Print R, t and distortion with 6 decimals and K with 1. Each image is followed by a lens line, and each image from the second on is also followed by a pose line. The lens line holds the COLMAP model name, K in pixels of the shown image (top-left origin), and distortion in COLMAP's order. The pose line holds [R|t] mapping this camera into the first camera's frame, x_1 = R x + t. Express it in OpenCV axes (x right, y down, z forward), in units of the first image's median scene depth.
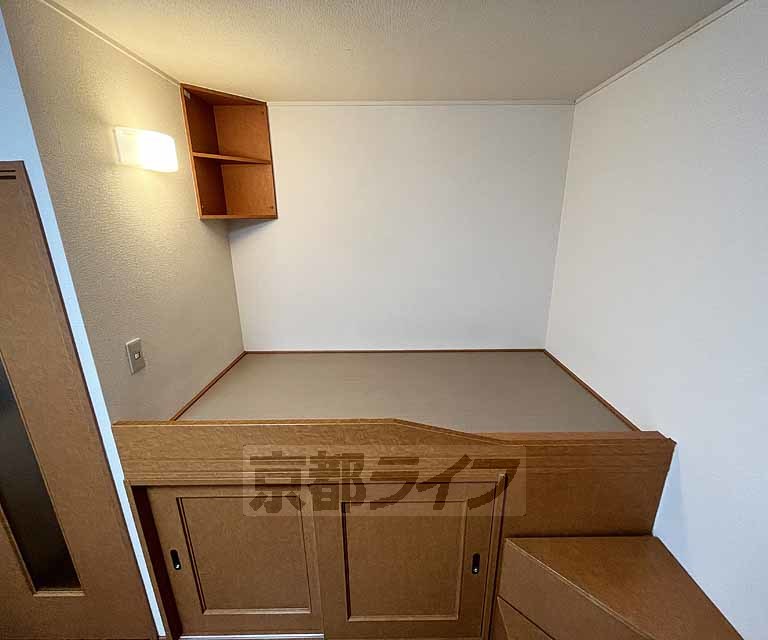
lens RADIAL K [[355.2, 0, 389.8], [0, 355.2, 324.7], [0, 0, 1]] dist [0.001888, 0.000338]
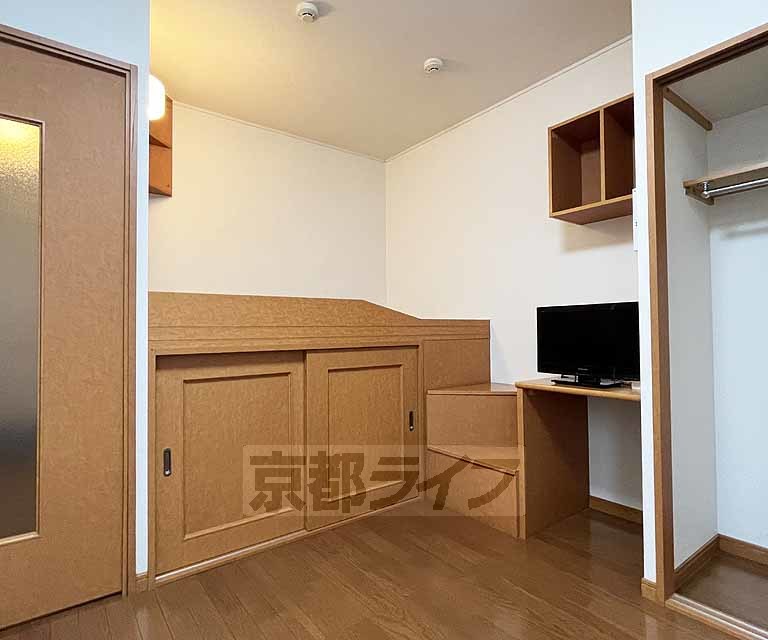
lens RADIAL K [[443.0, 0, 382.0], [0, 443.0, 319.0], [0, 0, 1]] dist [-0.006742, -0.001762]
pose [[0.803627, 0.012070, 0.595011, -0.974988], [0.173372, 0.951682, -0.253463, 0.800874], [-0.569321, 0.306848, 0.762705, -0.398333]]
